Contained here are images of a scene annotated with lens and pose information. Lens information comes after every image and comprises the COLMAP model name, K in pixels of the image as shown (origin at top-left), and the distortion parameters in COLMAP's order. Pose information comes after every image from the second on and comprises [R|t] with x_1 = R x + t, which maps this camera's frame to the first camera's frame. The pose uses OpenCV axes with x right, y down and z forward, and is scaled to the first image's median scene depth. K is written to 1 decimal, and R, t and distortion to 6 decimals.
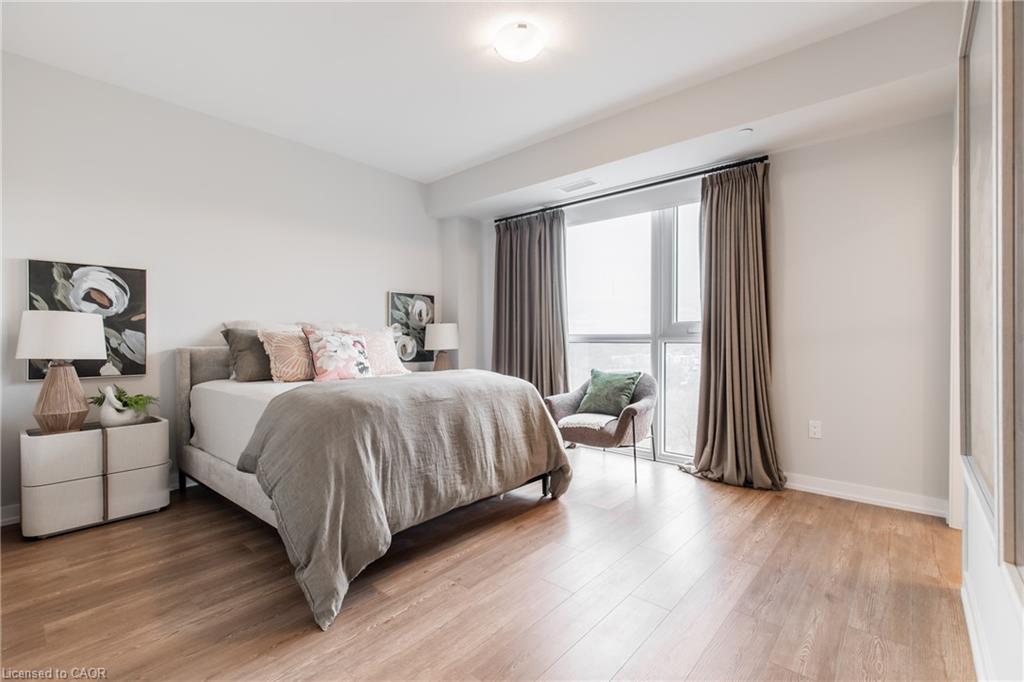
lens RADIAL K [[459.9, 0, 513.1], [0, 459.9, 345.5], [0, 0, 1]] dist [0.010099, -0.002368]
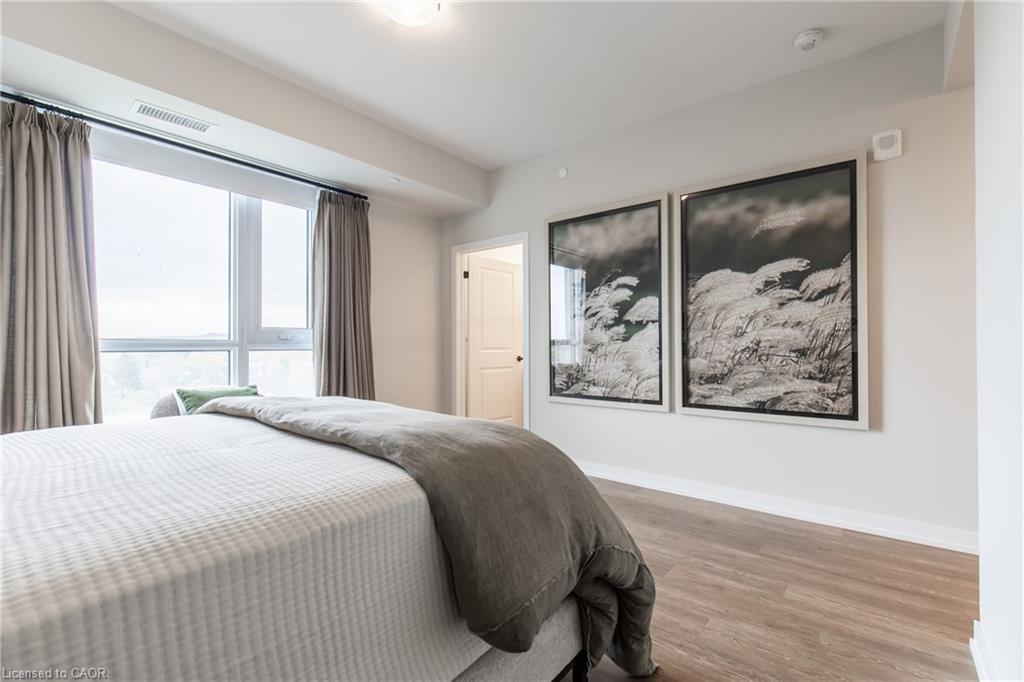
lens RADIAL K [[459.9, 0, 499.4], [0, 459.9, 332.8], [0, 0, 1]] dist [0.010099, -0.002368]
pose [[-0.027684, 0.025205, 0.999299, -0.697296], [0.023232, 0.999428, -0.024565, -0.005688], [-0.999347, 0.022536, -0.028254, 0.702462]]
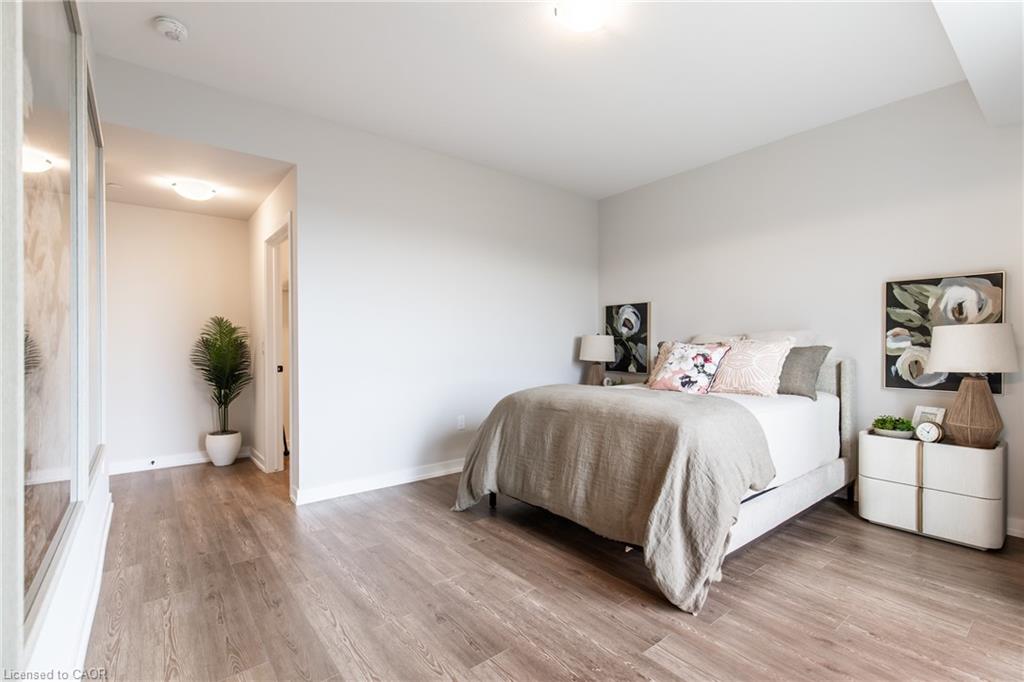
lens RADIAL K [[459.9, 0, 515.3], [0, 459.9, 346.6], [0, 0, 1]] dist [0.010099, -0.002368]
pose [[-0.182187, 0.008025, -0.983231, 0.719507], [-0.010218, 0.999897, 0.010054, -0.032714], [0.983211, 0.011879, -0.182086, 0.839511]]
